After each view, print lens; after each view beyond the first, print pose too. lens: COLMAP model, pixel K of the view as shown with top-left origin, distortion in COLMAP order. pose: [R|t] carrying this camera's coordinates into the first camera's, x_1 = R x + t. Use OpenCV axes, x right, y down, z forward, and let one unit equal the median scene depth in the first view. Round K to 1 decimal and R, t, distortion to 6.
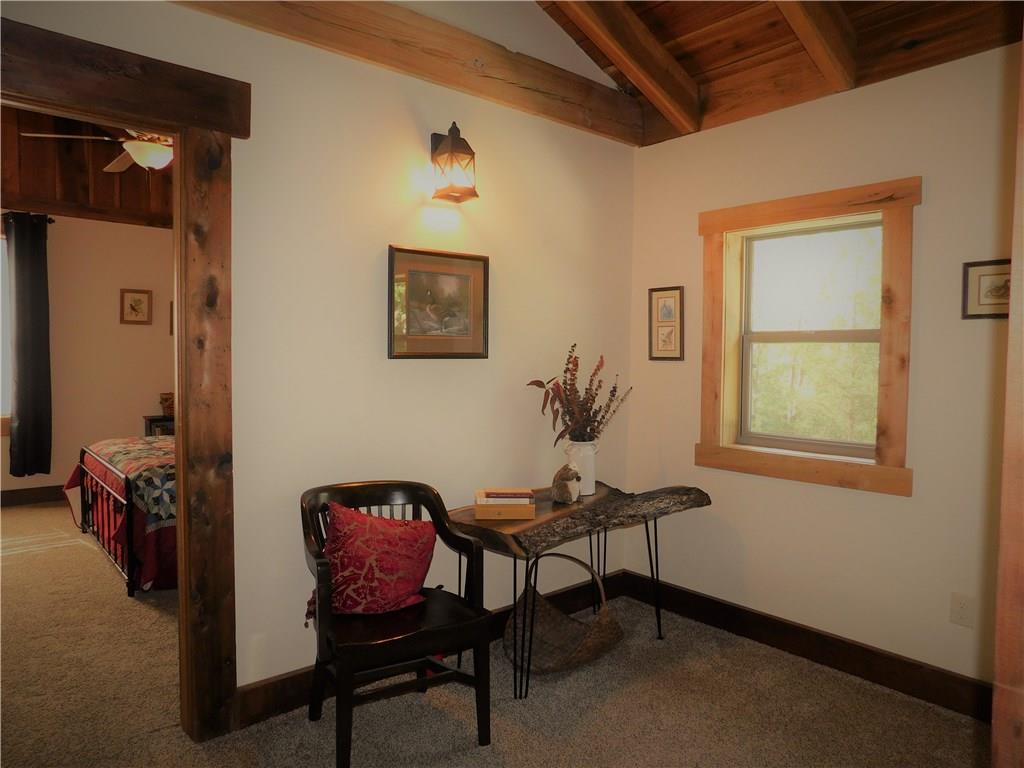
lens RADIAL K [[691.4, 0, 519.5], [0, 691.4, 385.8], [0, 0, 1]] dist [-0.027515, 0.021282]
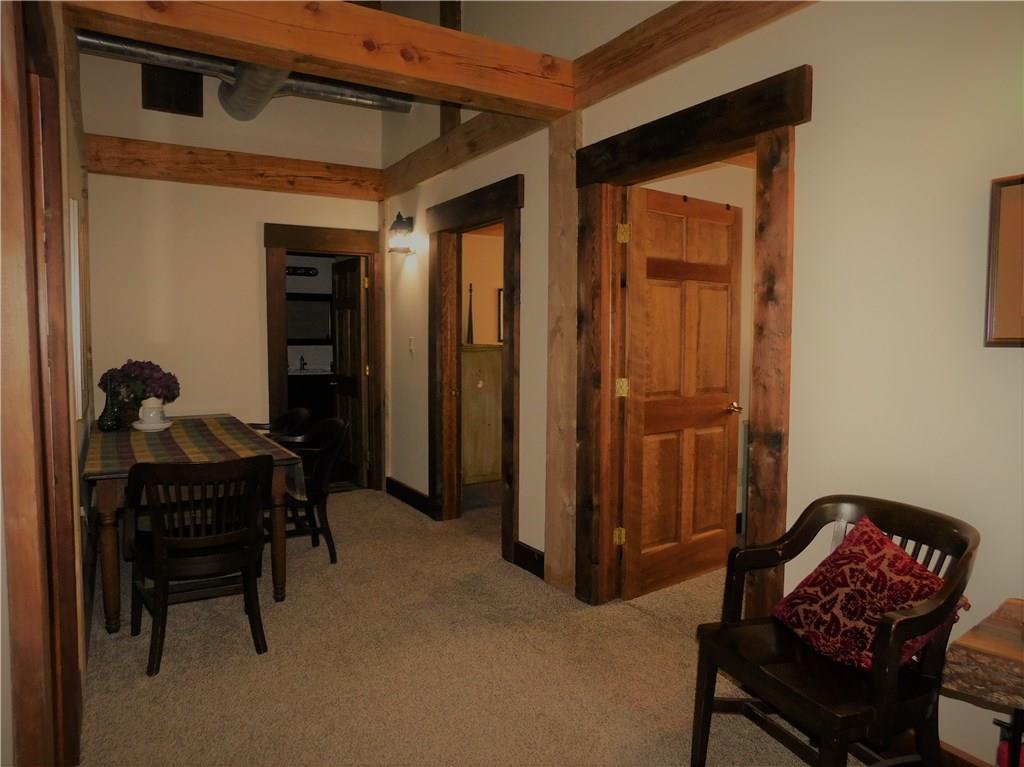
lens RADIAL K [[691.4, 0, 514.2], [0, 691.4, 384.7], [0, 0, 1]] dist [-0.027515, 0.021282]
pose [[-0.161259, 0.055016, -0.985377, 0.643799], [-0.056064, 0.996322, 0.064802, -0.021647], [0.985318, 0.065694, -0.157582, 0.743562]]
